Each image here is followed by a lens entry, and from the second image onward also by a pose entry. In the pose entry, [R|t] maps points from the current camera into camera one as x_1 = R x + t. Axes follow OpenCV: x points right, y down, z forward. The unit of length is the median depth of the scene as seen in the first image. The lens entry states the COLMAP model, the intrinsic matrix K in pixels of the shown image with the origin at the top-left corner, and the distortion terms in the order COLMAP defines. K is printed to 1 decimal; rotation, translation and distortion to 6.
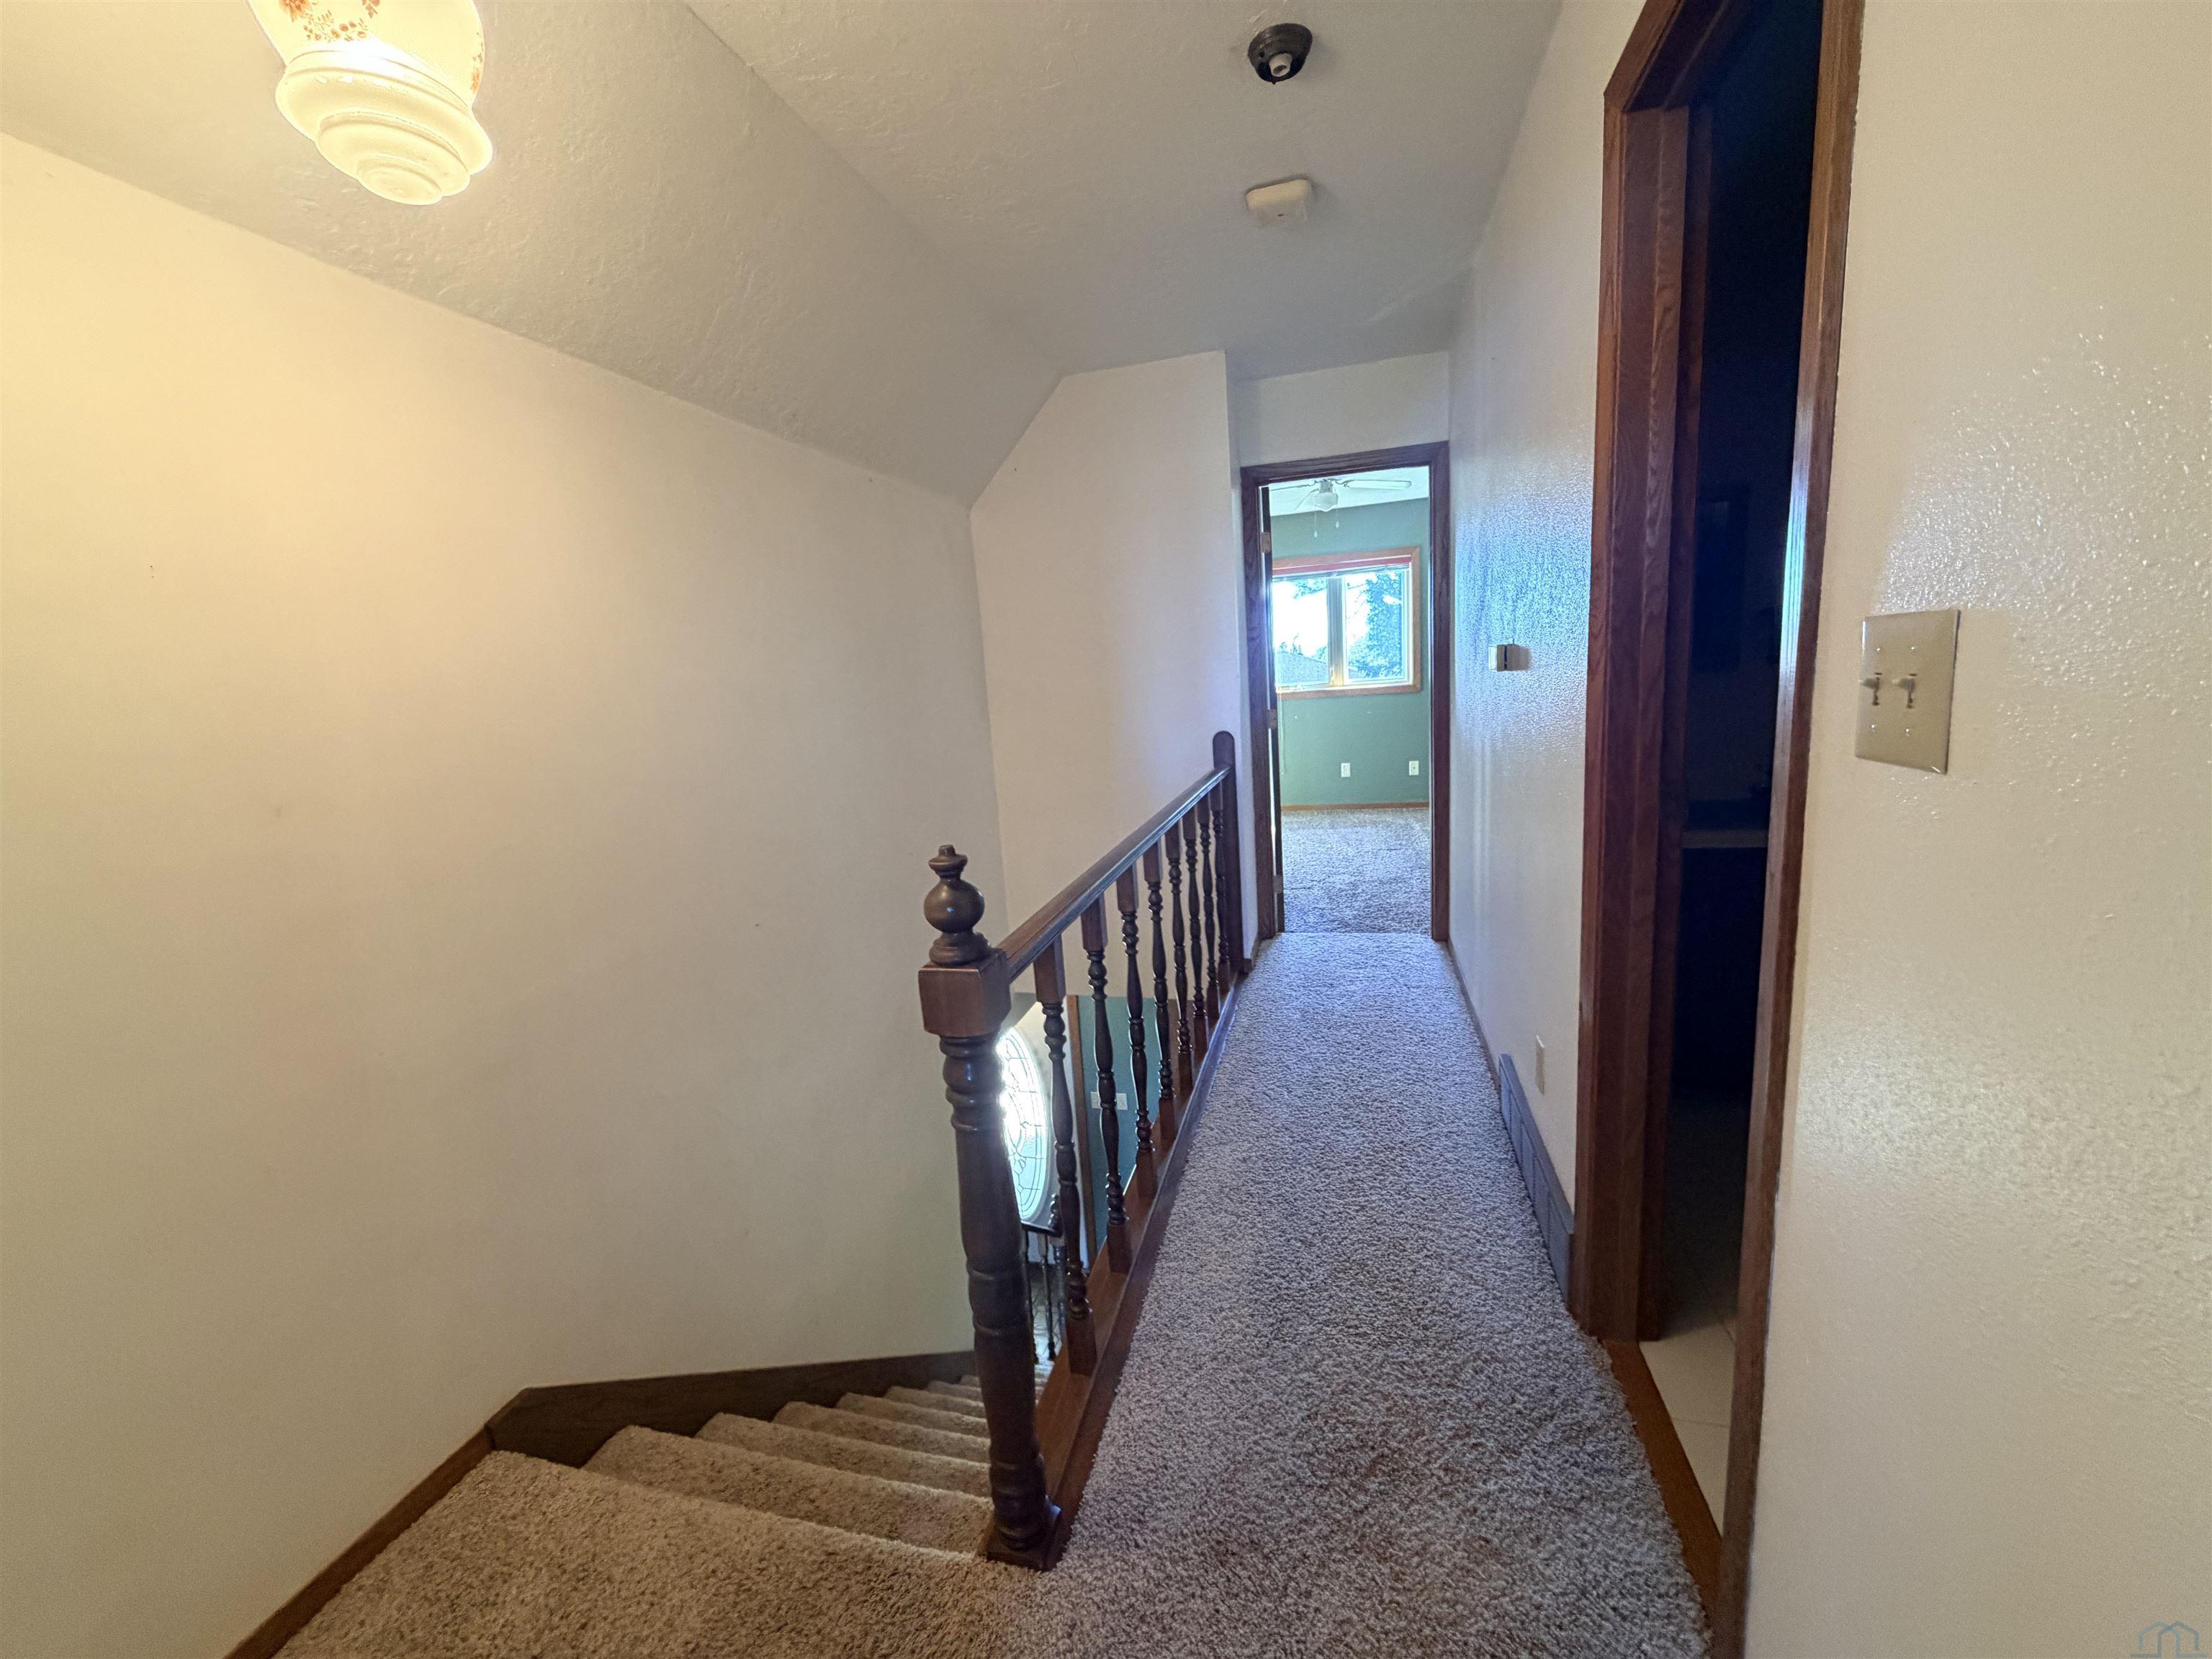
lens RADIAL K [[881.8, 0, 1103.5], [0, 881.8, 827.0], [0, 0, 1]] dist [0.001592, 0.000040]
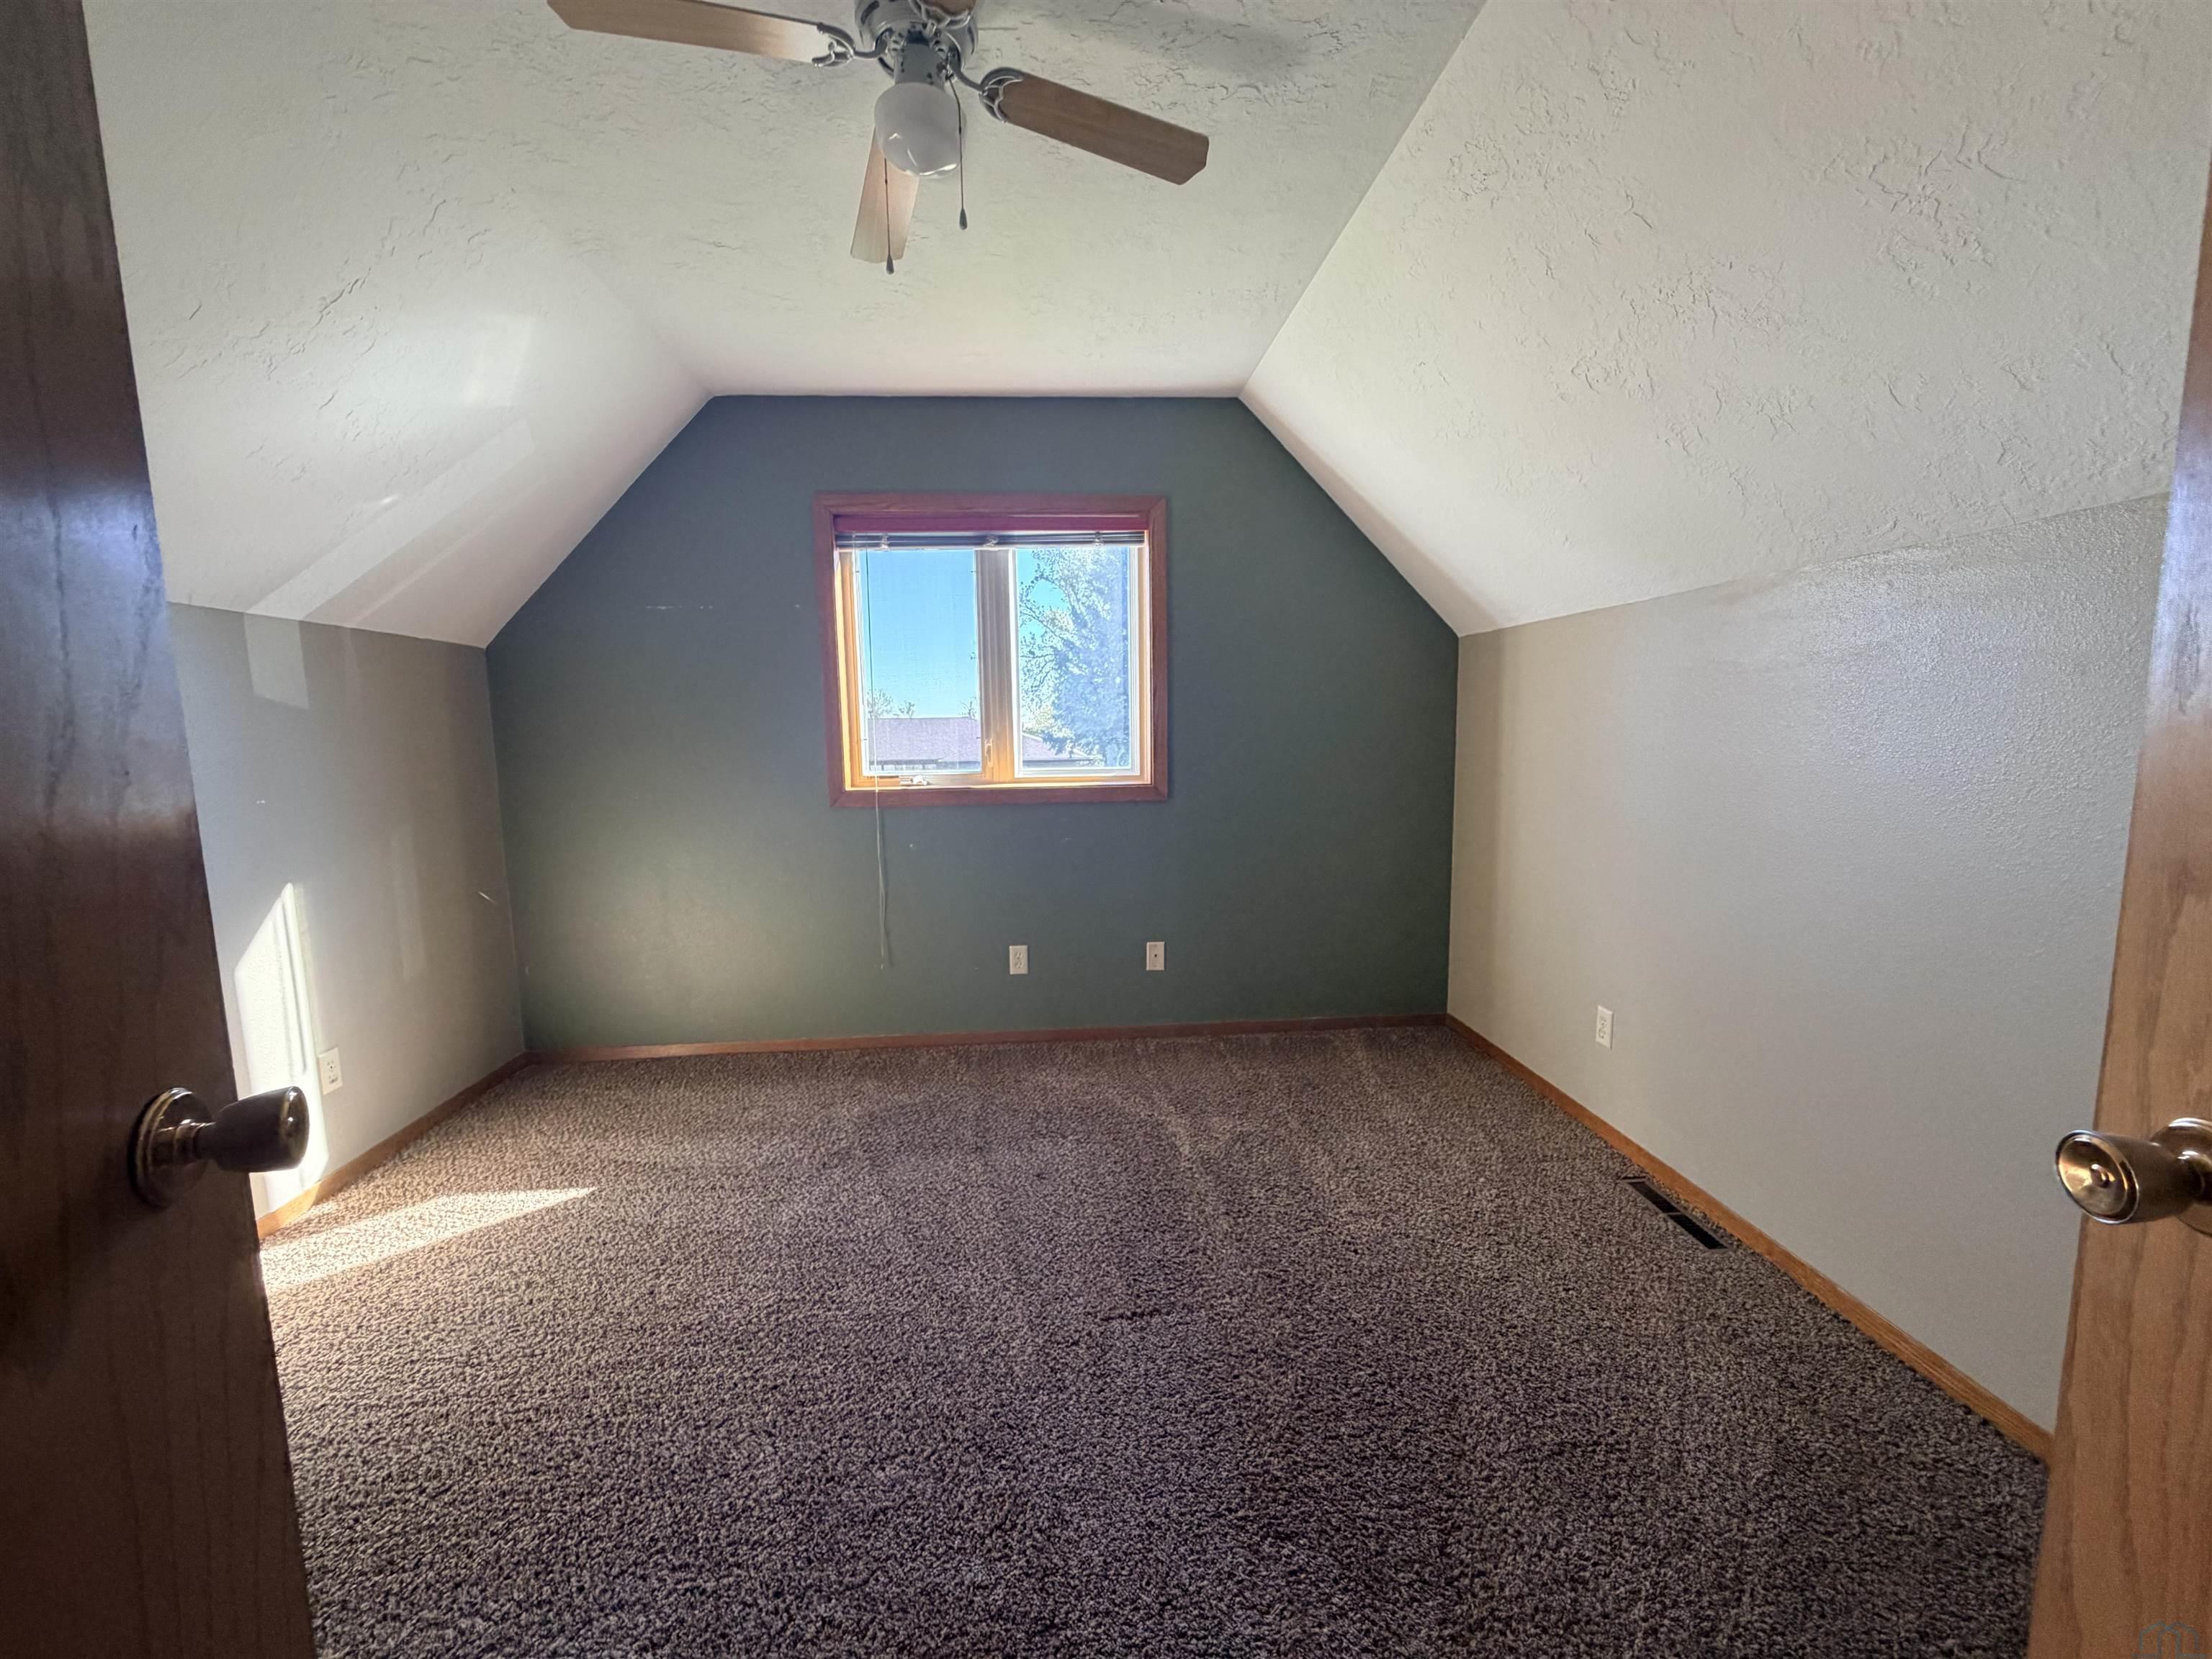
lens RADIAL K [[881.8, 0, 1103.8], [0, 881.8, 824.3], [0, 0, 1]] dist [0.001592, 0.000040]
pose [[0.940340, 0.012107, 0.340021, 0.158849], [0.013633, 0.997223, -0.073209, -0.101359], [-0.339963, 0.073477, 0.937564, 0.545493]]
